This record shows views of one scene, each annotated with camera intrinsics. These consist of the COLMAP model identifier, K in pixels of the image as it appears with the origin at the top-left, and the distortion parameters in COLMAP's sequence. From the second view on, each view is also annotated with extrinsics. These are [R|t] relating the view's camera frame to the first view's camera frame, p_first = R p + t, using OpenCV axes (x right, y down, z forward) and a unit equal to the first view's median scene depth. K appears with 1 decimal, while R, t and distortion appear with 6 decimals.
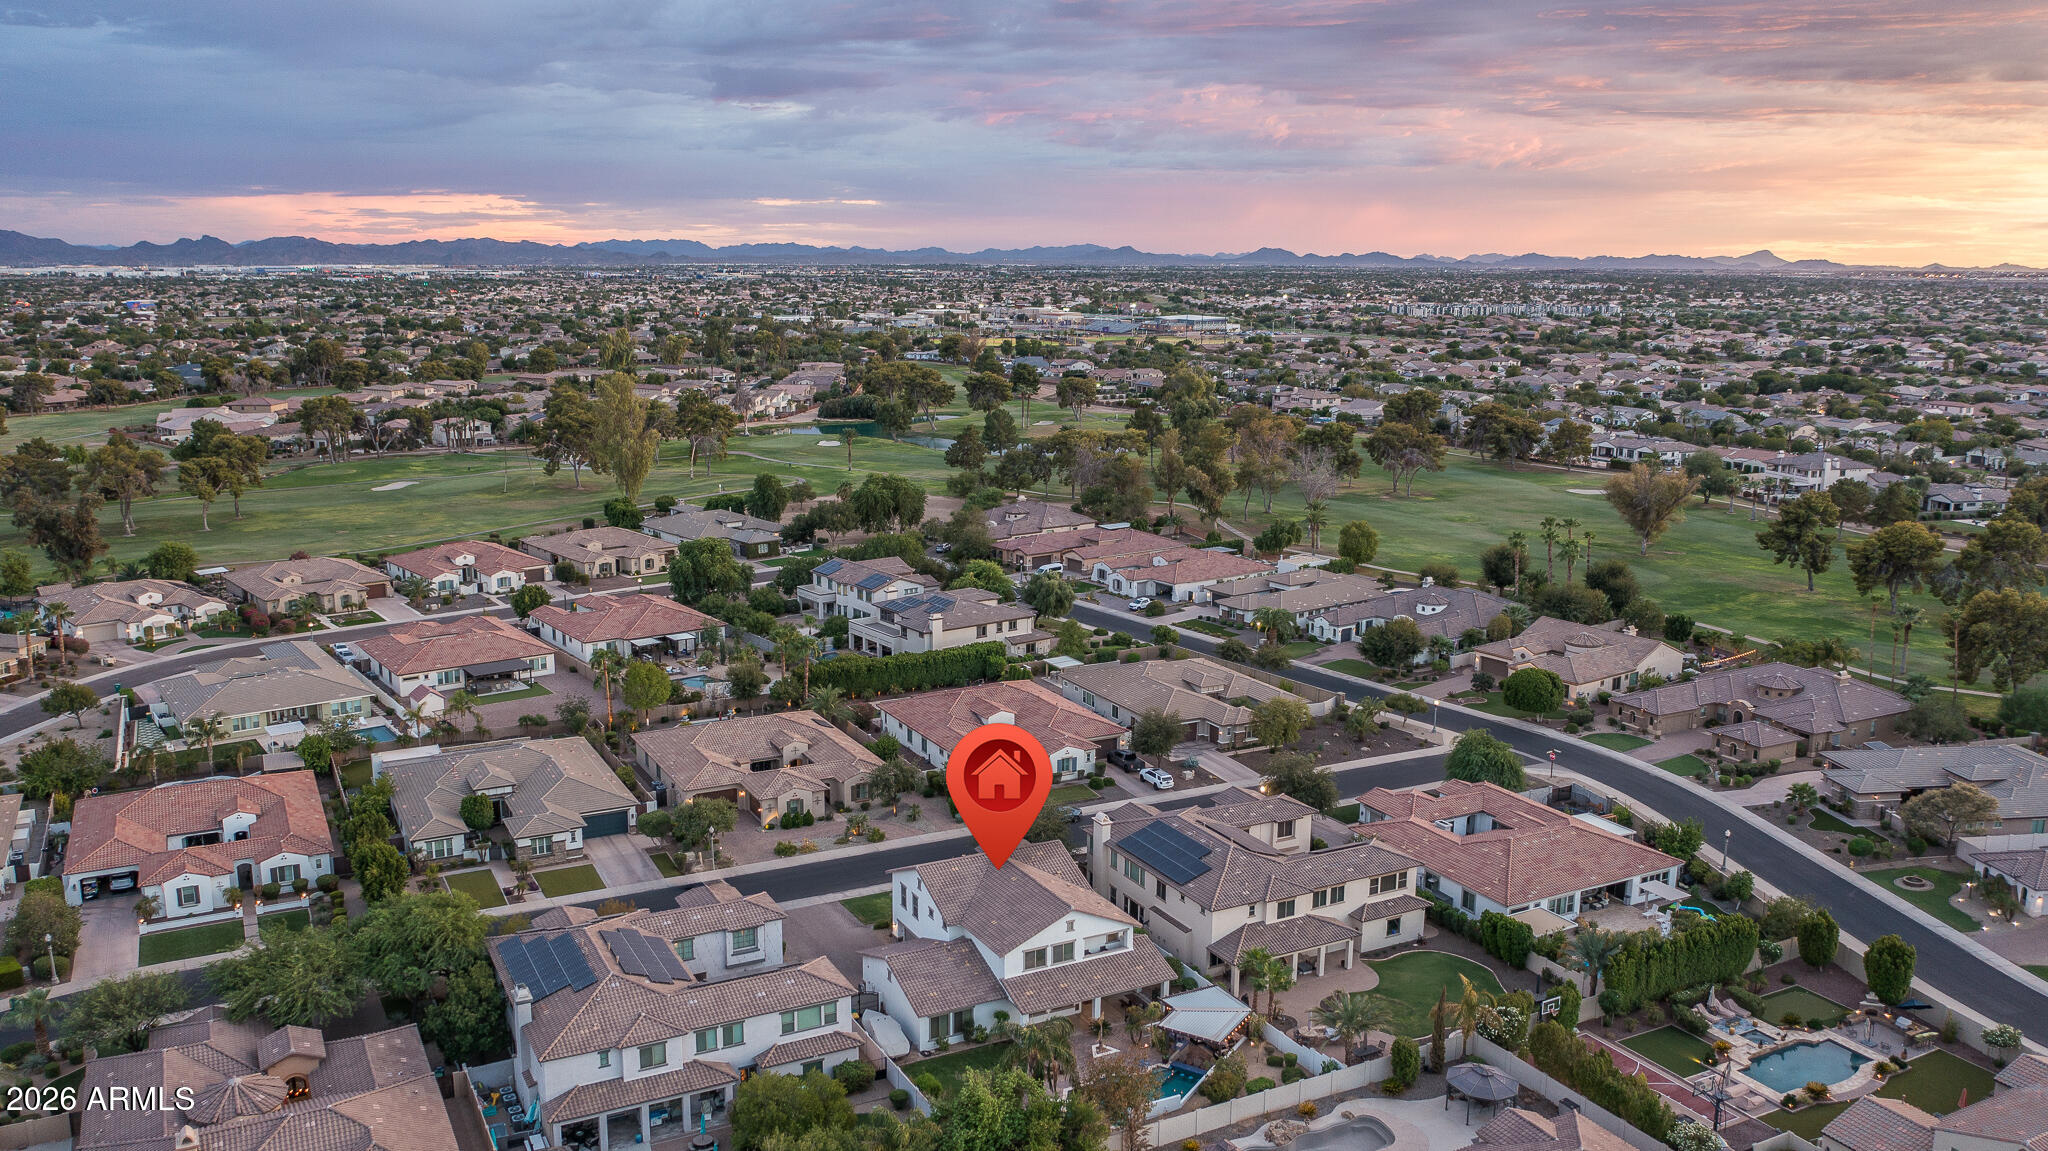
lens RADIAL K [[1588.3, 0, 1030.1], [0, 1588.3, 581.2], [0, 0, 1]] dist [-0.052514, 0.018368]
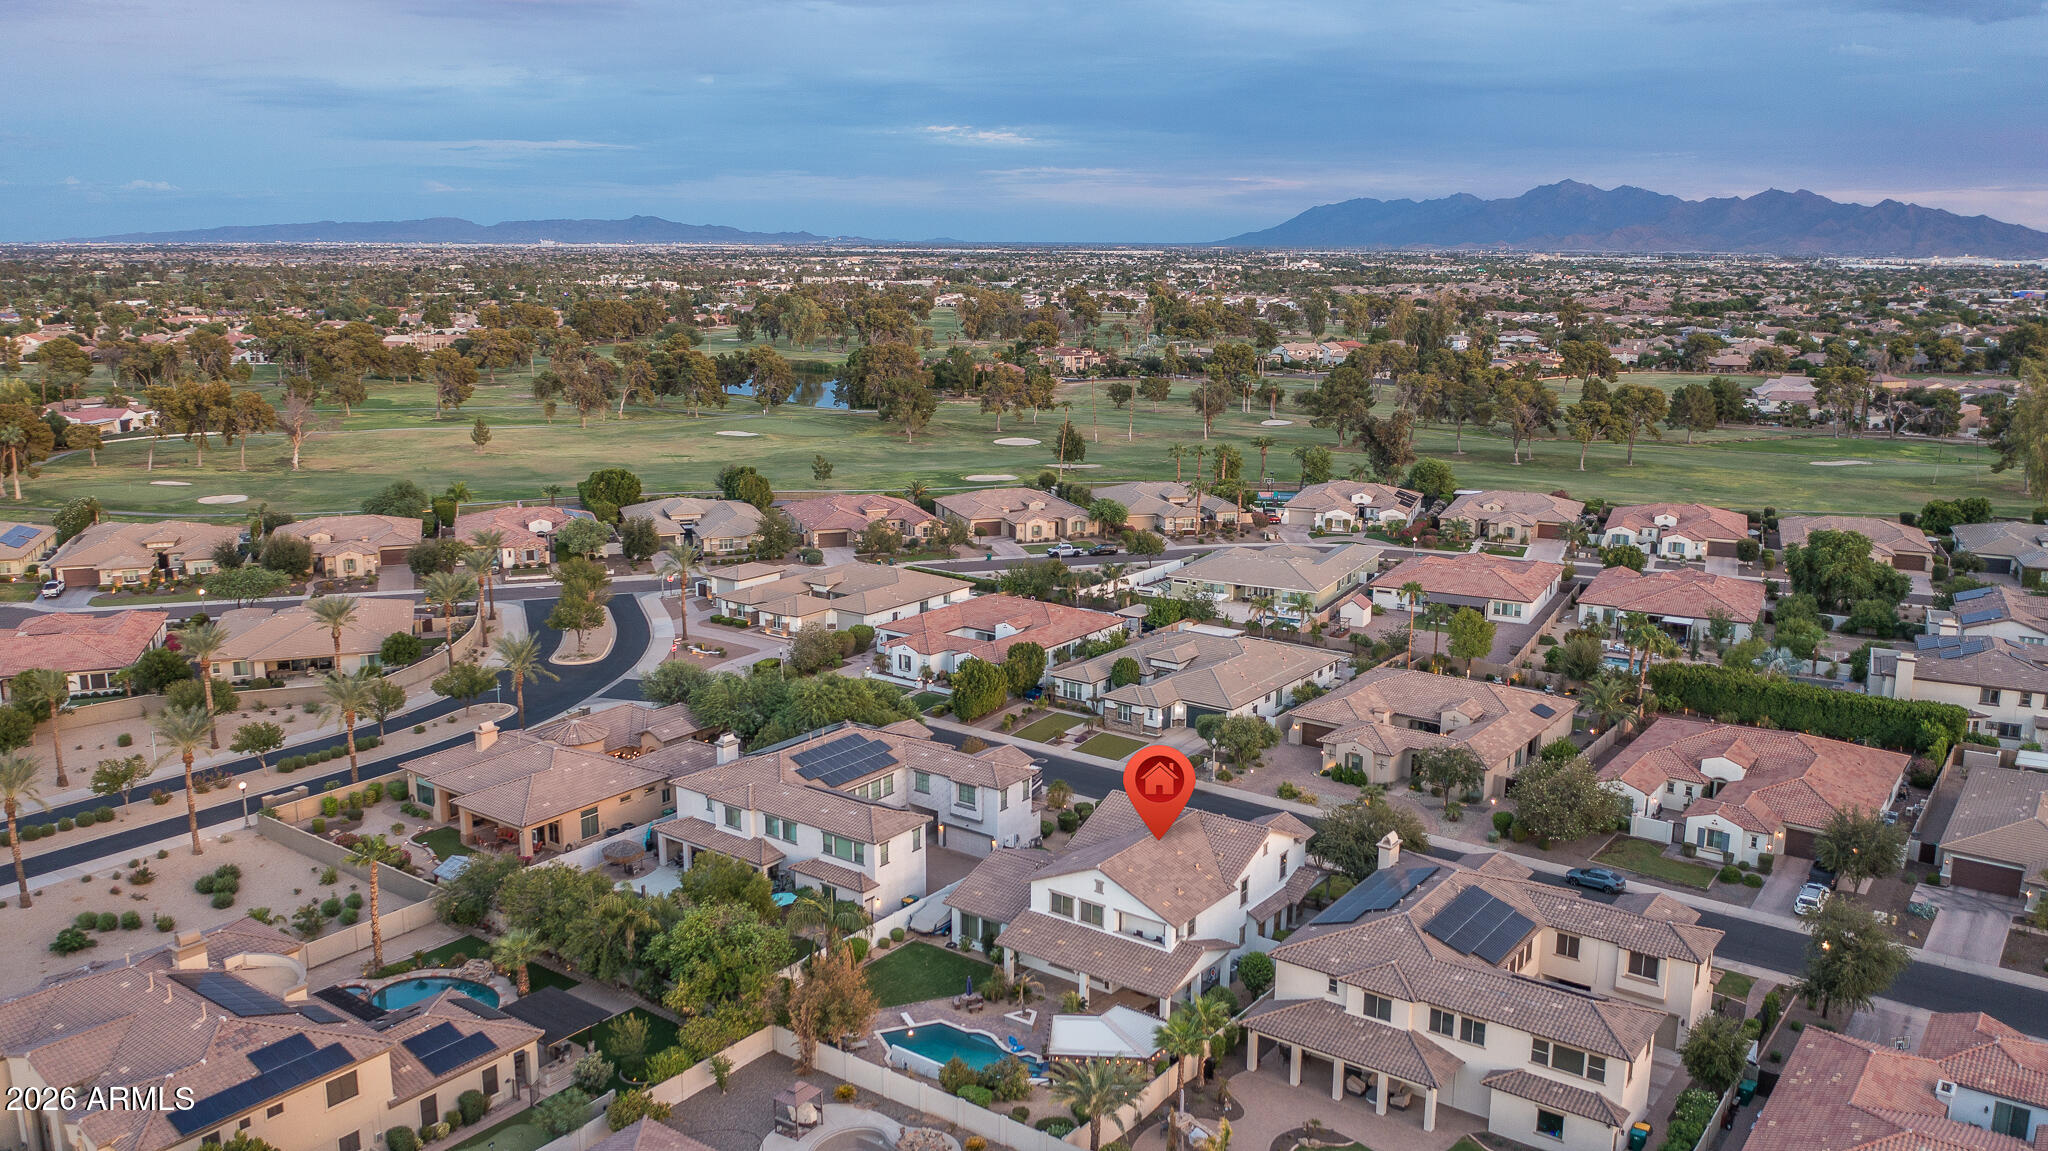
lens RADIAL K [[1588.3, 0, 1029.9], [0, 1588.3, 569.6], [0, 0, 1]] dist [-0.052514, 0.018368]
pose [[0.444906, 0.181694, -0.876952, 0.664876], [-0.183796, 0.976885, 0.109153, -0.037792], [0.876514, 0.112617, 0.468017, 0.479366]]
